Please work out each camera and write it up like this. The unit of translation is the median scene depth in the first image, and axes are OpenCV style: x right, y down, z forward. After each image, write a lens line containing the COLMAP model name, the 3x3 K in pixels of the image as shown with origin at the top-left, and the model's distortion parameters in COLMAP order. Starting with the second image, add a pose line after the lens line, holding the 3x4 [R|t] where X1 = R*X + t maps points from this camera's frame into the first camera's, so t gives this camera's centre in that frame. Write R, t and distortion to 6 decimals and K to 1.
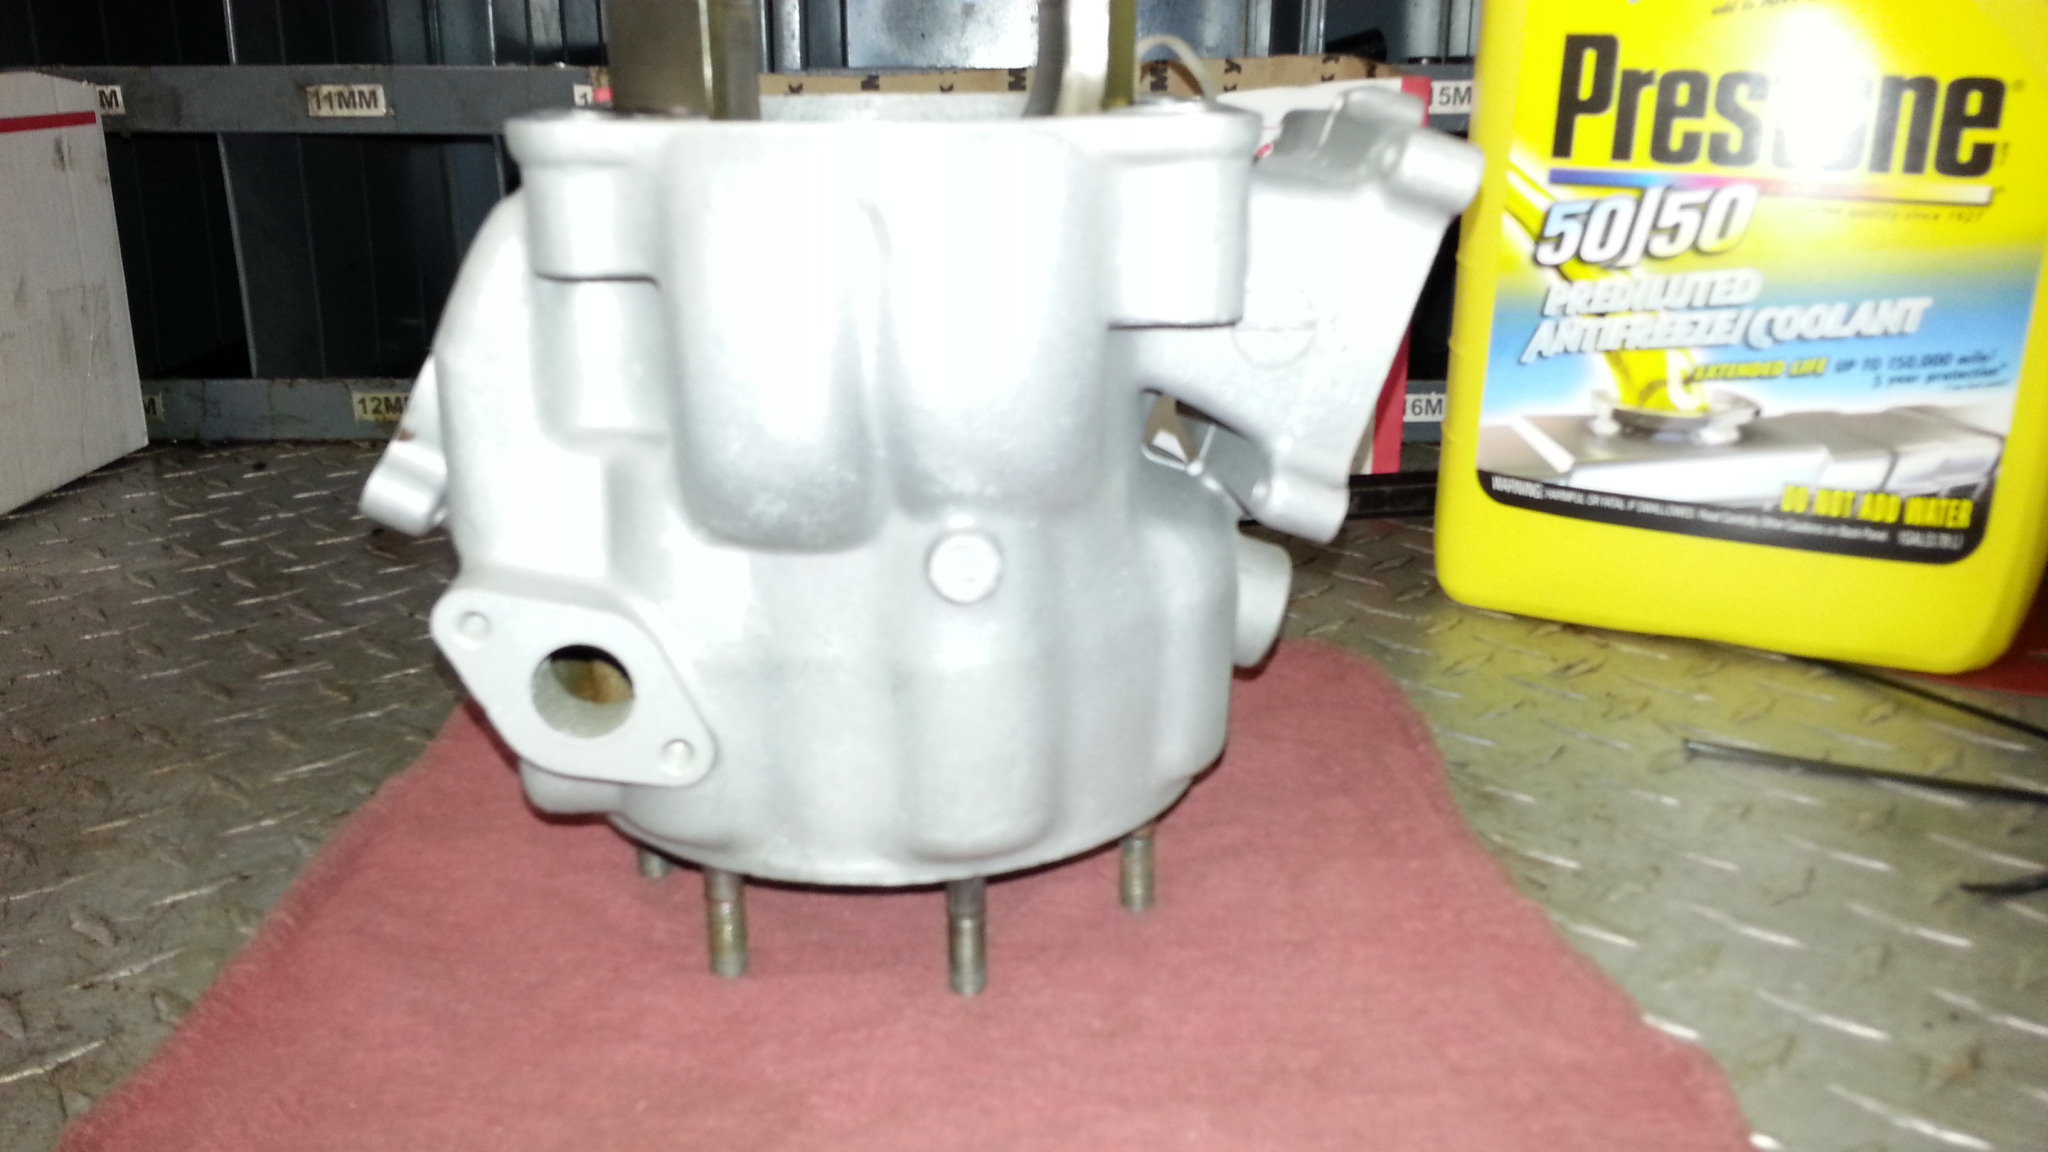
lens RADIAL K [[1686.4, 0, 1024.0], [0, 1686.4, 576.0], [0, 0, 1]] dist [0.076327, -0.187958]
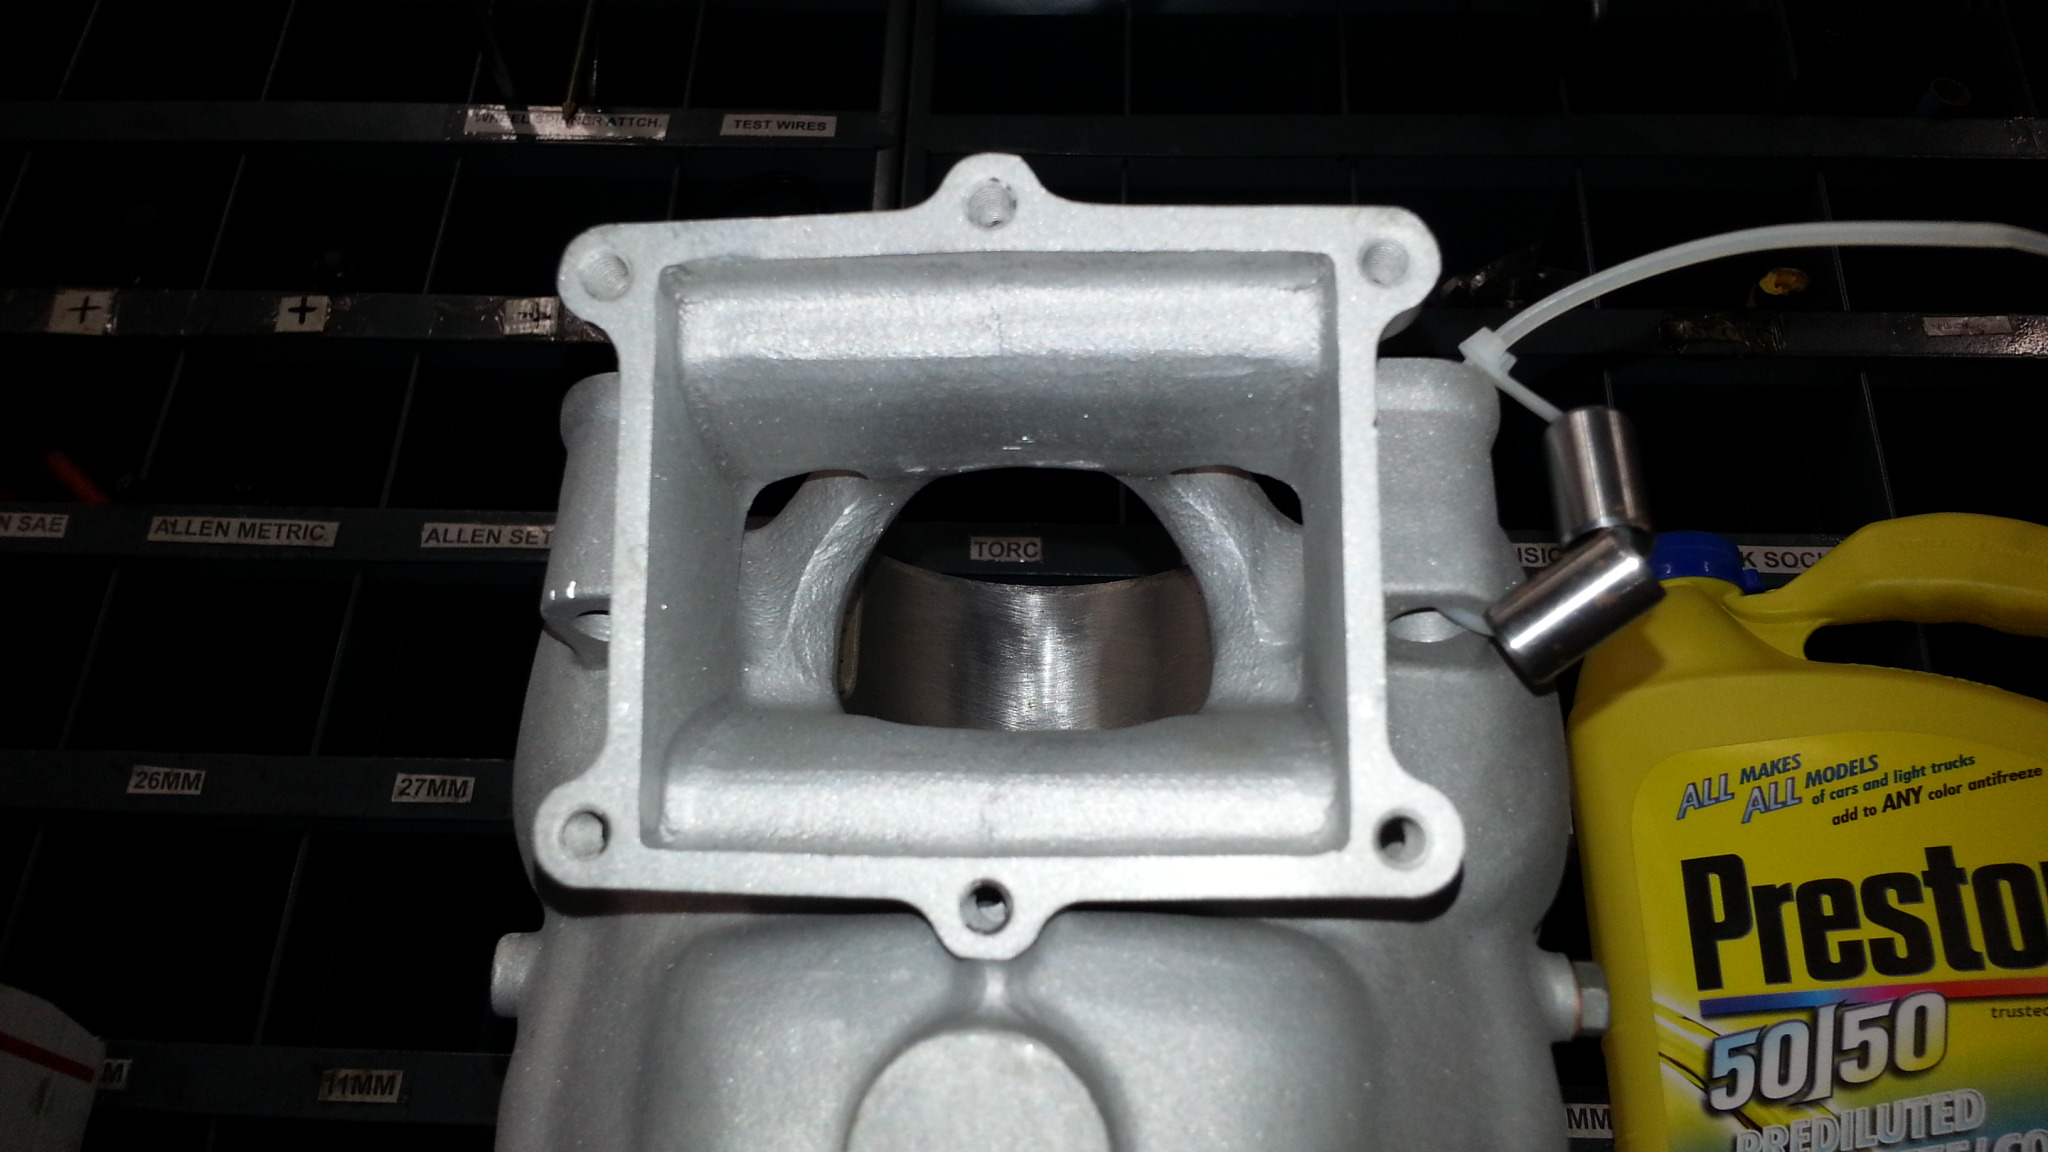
lens RADIAL K [[1733.5, 0, 1016.9], [0, 1733.5, 509.6], [0, 0, 1]] dist [0.007216, -0.052371]
pose [[0.999092, 0.020192, -0.037516, -0.019460], [-0.041164, 0.684593, -0.727762, 0.263794], [0.010988, 0.728645, 0.684803, 0.192828]]
